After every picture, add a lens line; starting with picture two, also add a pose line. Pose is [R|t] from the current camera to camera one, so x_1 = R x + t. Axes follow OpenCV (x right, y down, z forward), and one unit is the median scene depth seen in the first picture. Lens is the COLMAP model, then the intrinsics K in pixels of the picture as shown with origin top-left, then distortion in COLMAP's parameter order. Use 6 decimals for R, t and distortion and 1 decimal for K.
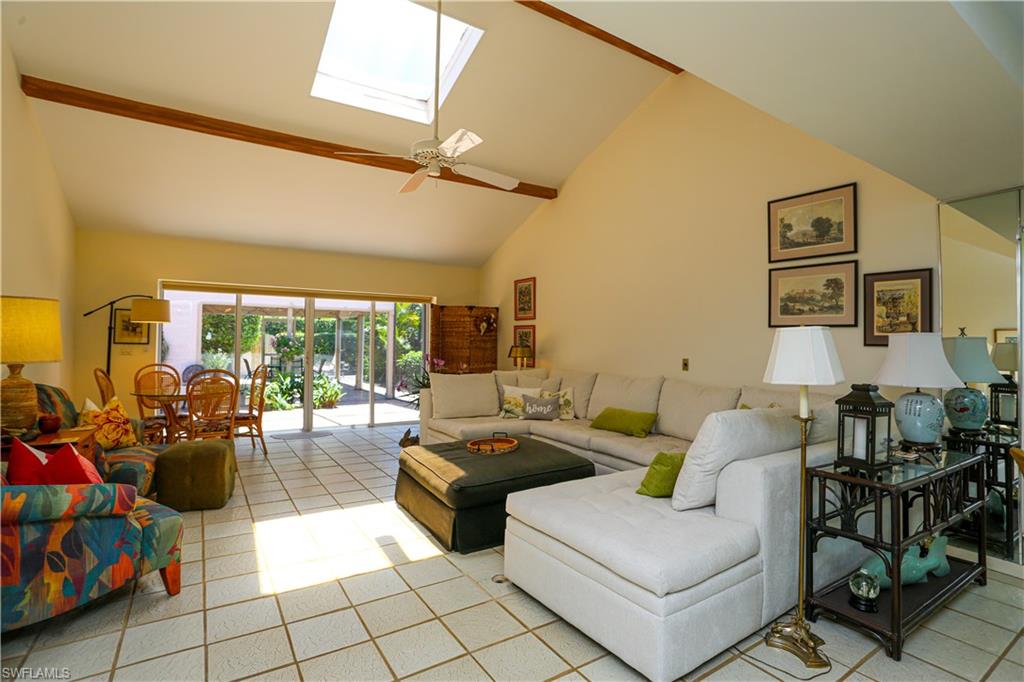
lens RADIAL K [[486.5, 0, 513.7], [0, 486.5, 339.9], [0, 0, 1]] dist [-0.043062, 0.006785]
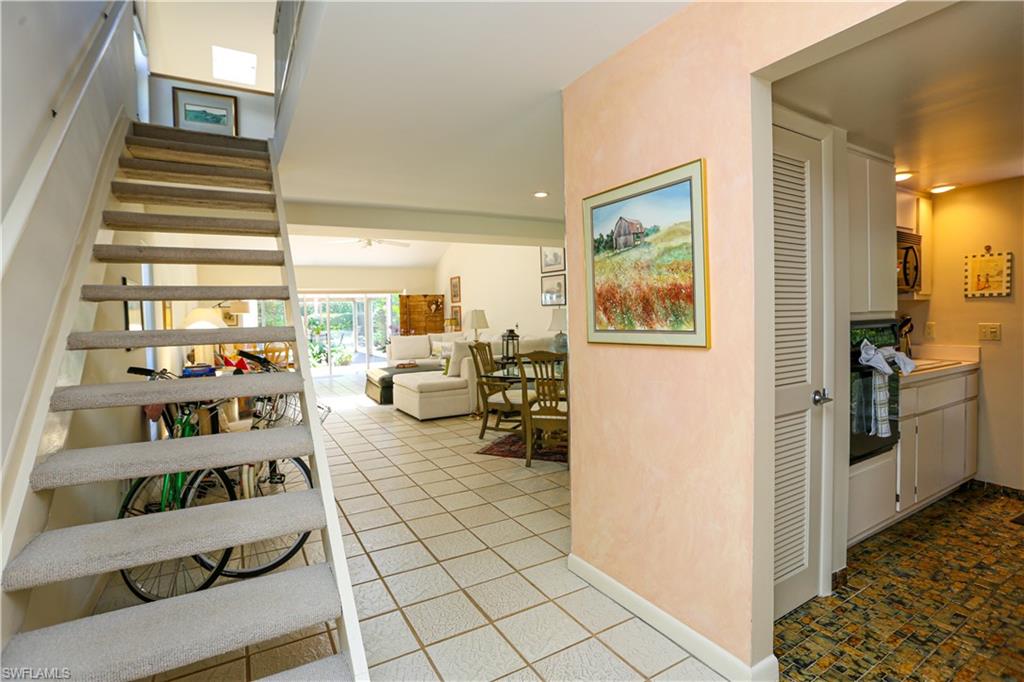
lens RADIAL K [[486.5, 0, 514.7], [0, 486.5, 336.2], [0, 0, 1]] dist [-0.043062, 0.006785]
pose [[0.997850, -0.034733, -0.055584, 0.407010], [0.037496, 0.998072, 0.049462, -0.002598], [0.053758, -0.051439, 0.997228, -0.814343]]
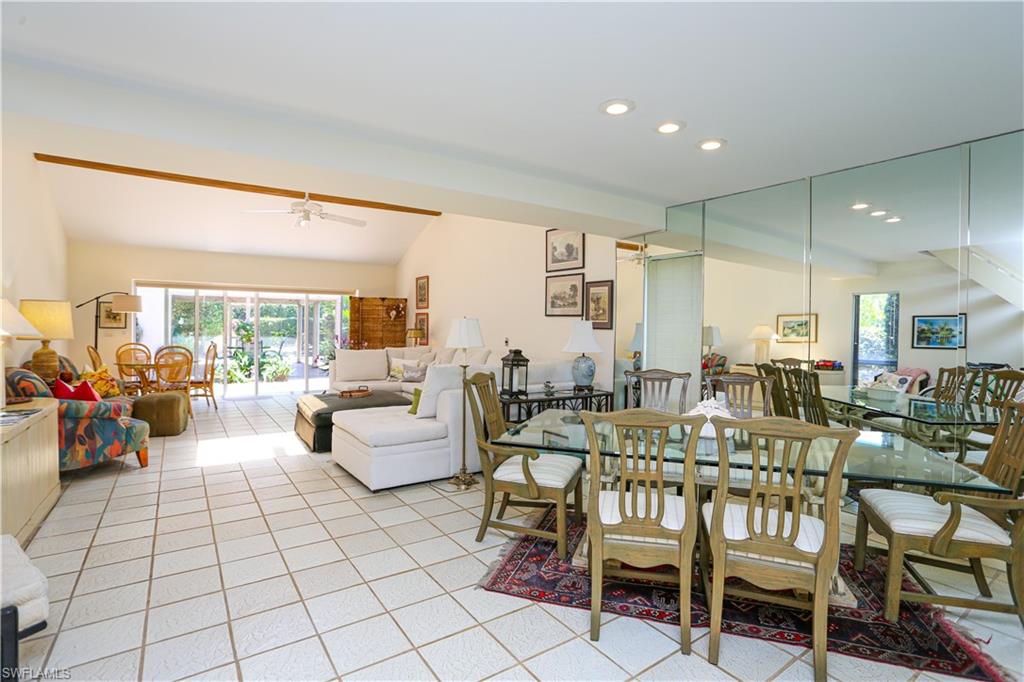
lens RADIAL K [[486.5, 0, 511.1], [0, 486.5, 342.4], [0, 0, 1]] dist [-0.043062, 0.006785]
pose [[0.999595, -0.002110, 0.028365, 0.295282], [0.000996, 0.999230, 0.039228, -0.002888], [-0.028426, -0.039184, 0.998828, -0.389277]]
